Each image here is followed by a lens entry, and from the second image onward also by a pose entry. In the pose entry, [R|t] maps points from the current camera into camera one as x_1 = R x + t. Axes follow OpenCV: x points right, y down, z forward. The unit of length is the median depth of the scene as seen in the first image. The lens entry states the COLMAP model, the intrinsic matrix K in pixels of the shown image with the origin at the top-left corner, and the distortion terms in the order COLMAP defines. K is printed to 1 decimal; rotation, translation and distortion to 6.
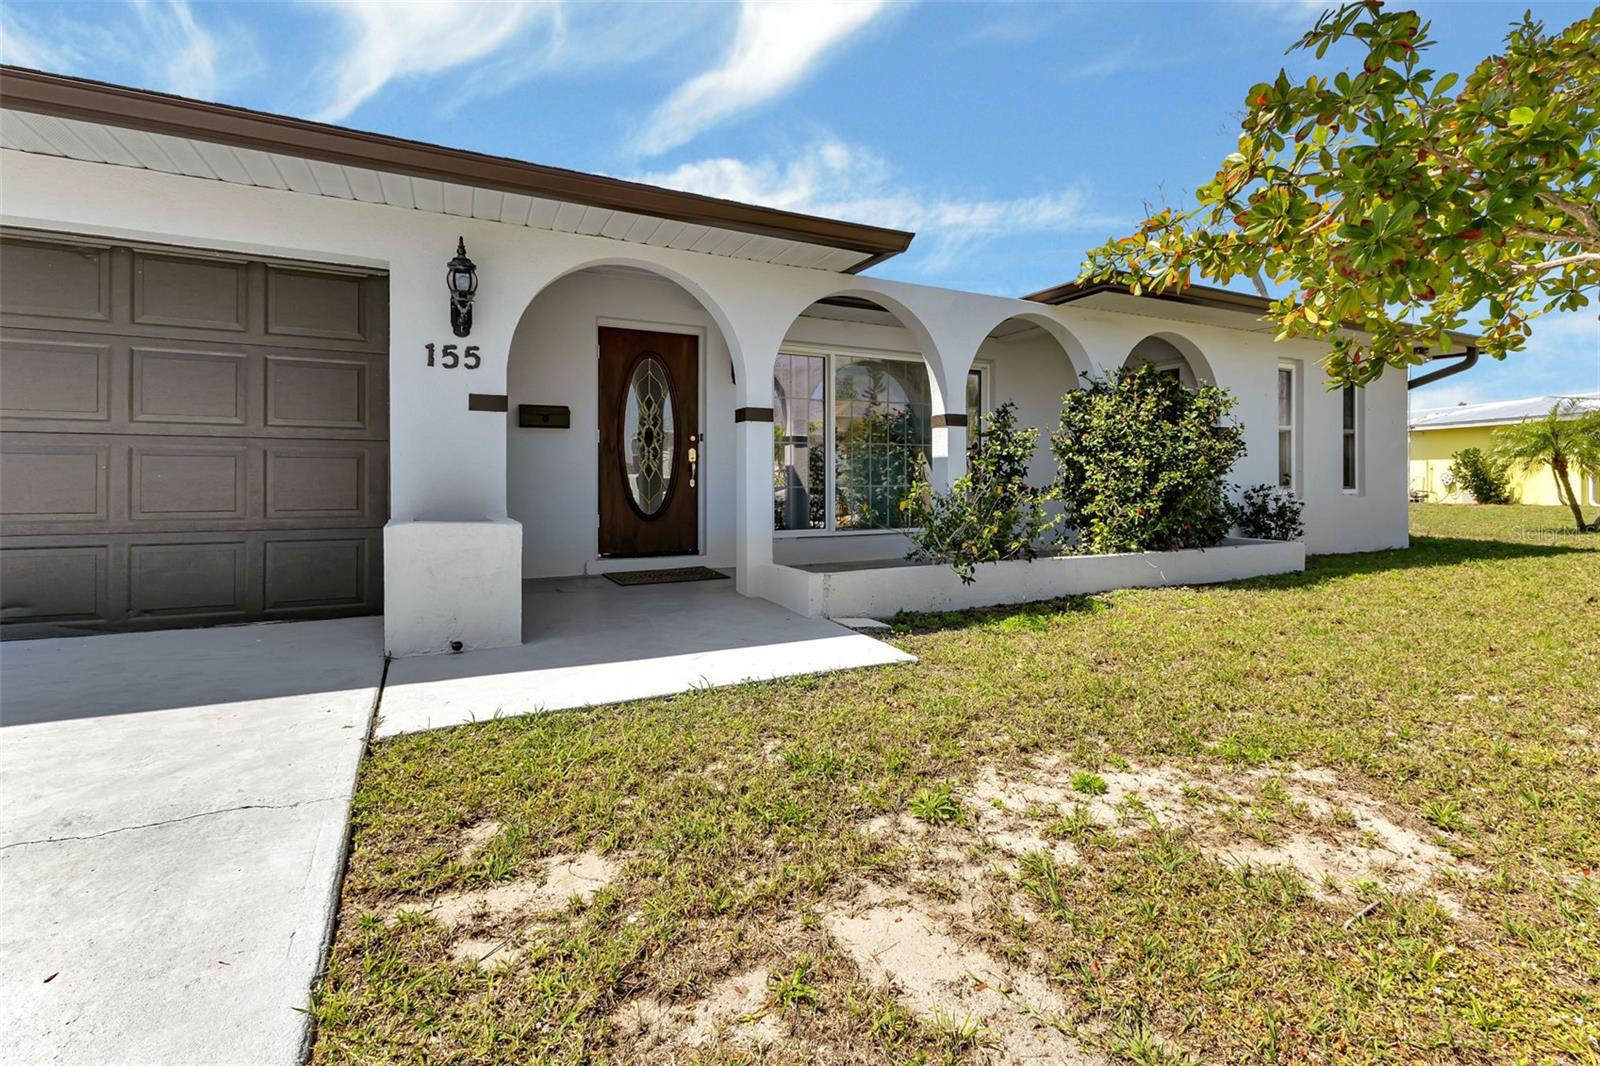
lens RADIAL K [[720.7, 0, 802.1], [0, 720.7, 471.3], [0, 0, 1]] dist [0.003441, 0.000157]
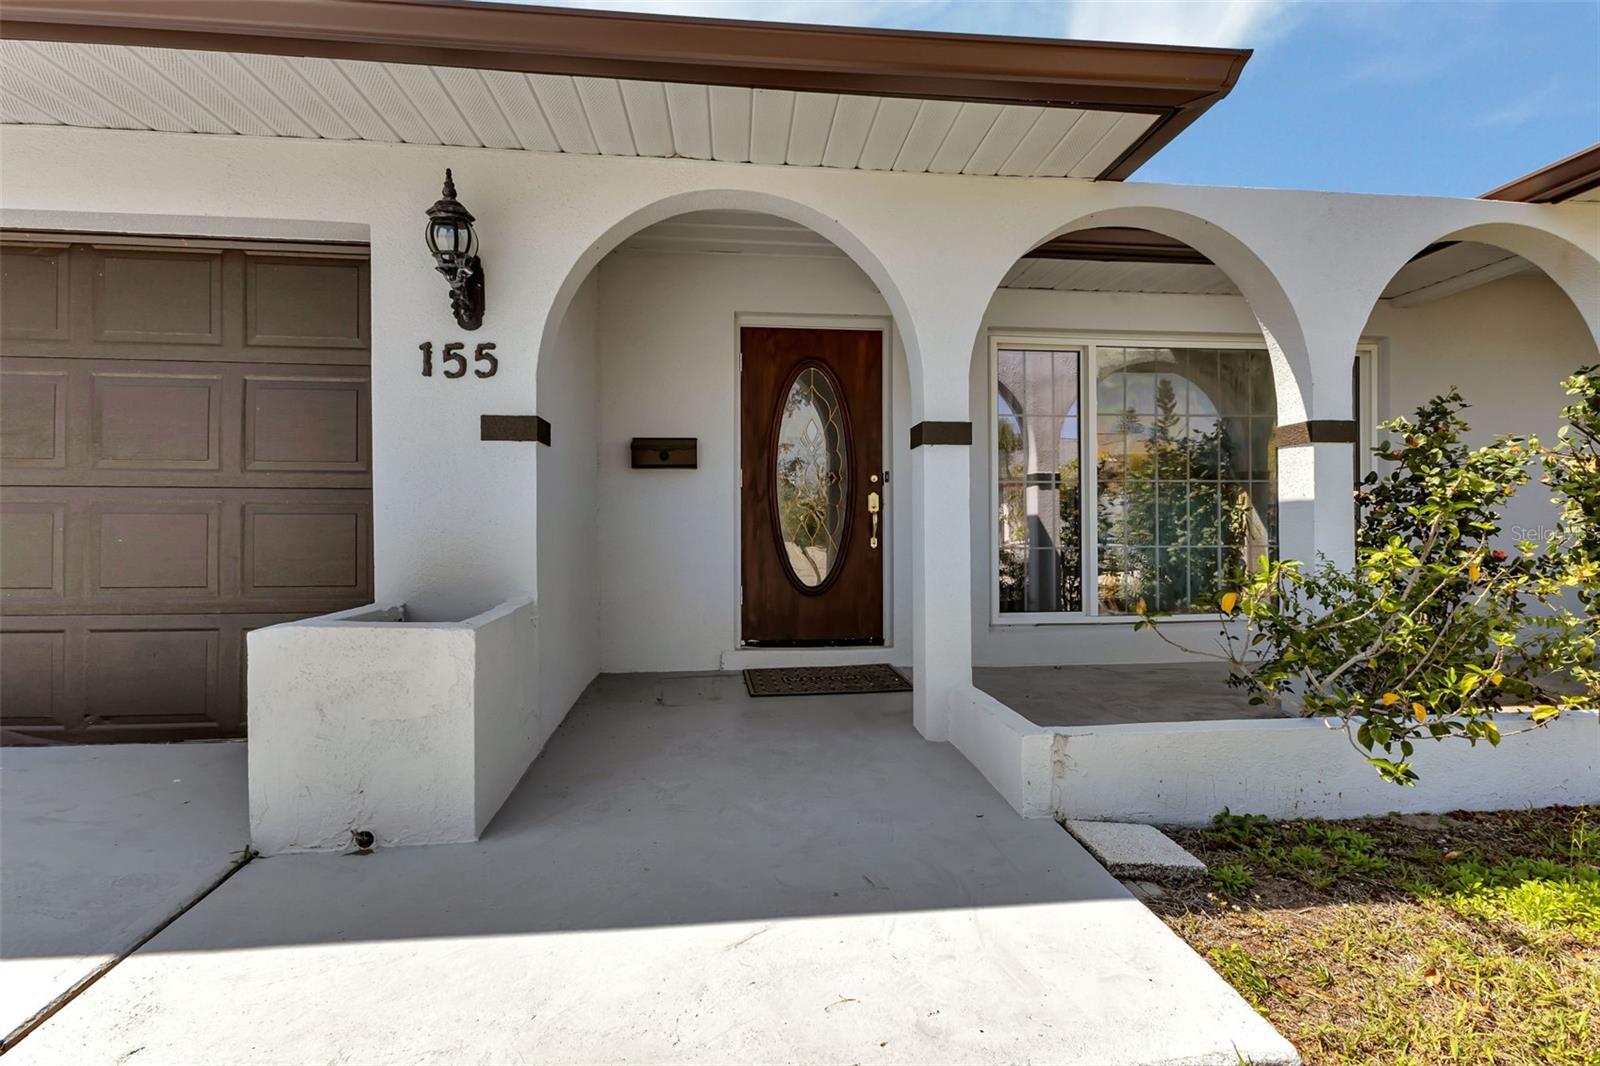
lens RADIAL K [[729.7, 0, 802.2], [0, 729.7, 517.6], [0, 0, 1]] dist [0.007642, -0.000208]
pose [[0.935321, -0.005952, -0.353751, 0.035920], [0.005815, 0.999982, -0.001451, -0.007893], [0.353753, -0.000700, 0.935338, 0.343271]]
